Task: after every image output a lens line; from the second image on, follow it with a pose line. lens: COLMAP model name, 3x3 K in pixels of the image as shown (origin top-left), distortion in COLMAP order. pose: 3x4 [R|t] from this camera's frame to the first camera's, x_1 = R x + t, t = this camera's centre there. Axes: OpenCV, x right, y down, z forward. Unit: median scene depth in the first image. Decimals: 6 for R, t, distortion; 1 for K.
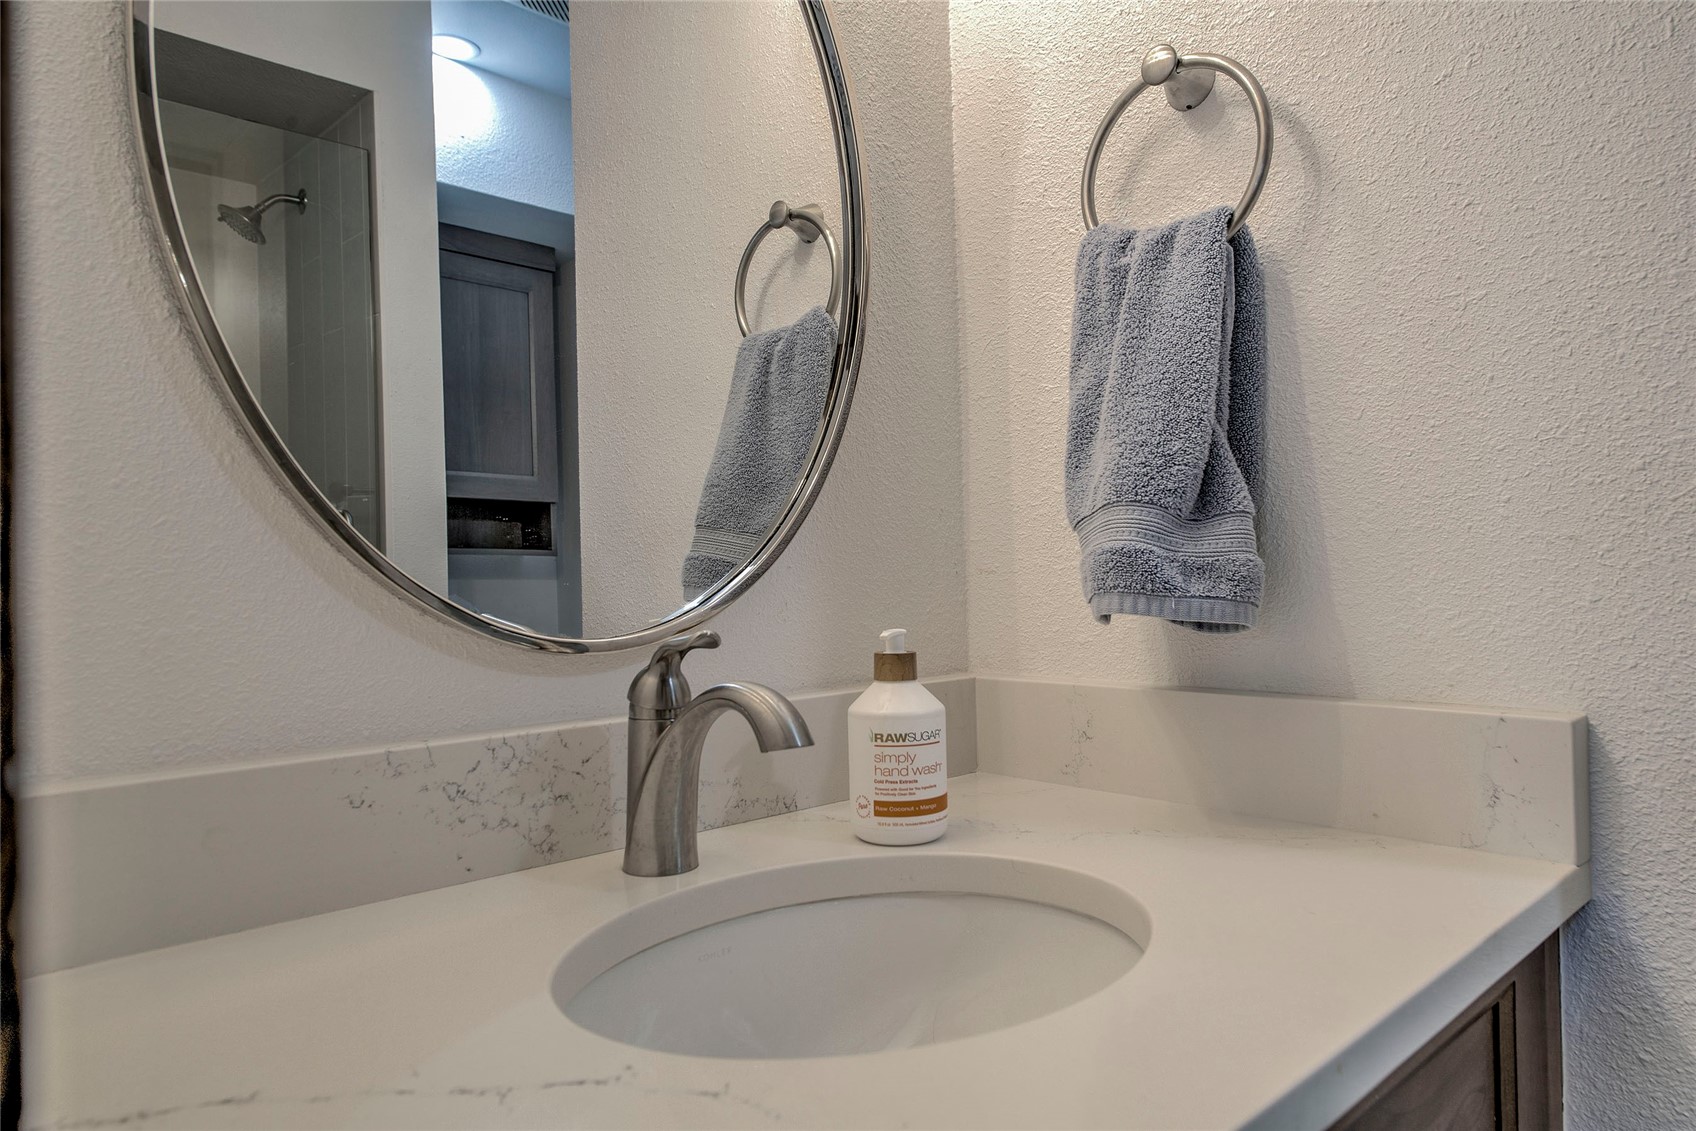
lens RADIAL K [[1072.0, 0, 857.5], [0, 1072.0, 566.5], [0, 0, 1]] dist [0.001345, -0.001959]
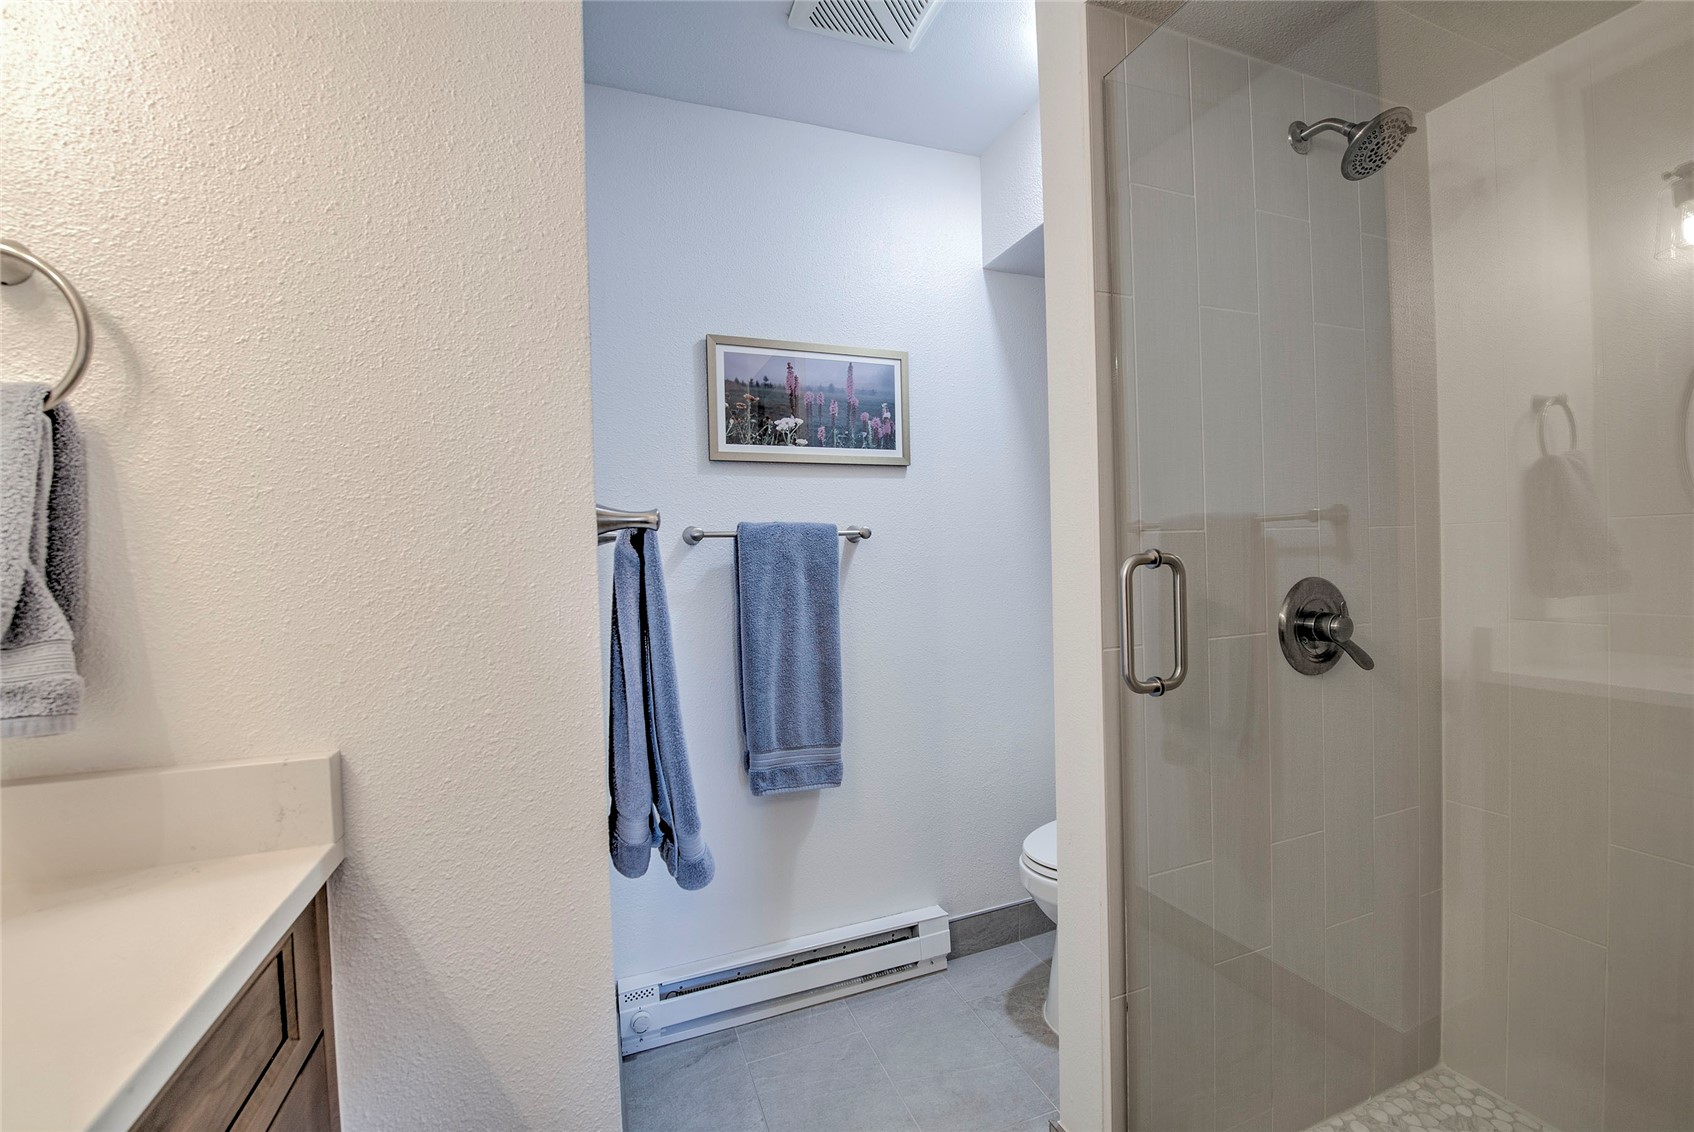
lens RADIAL K [[682.4, 0, 830.0], [0, 682.4, 567.0], [0, 0, 1]] dist [-0.018835, -0.001592]
pose [[0.393748, -0.000513, 0.919218, 0.007443], [0.014553, 0.999878, -0.005676, -0.120432], [-0.919103, 0.015613, 0.393707, -0.119994]]
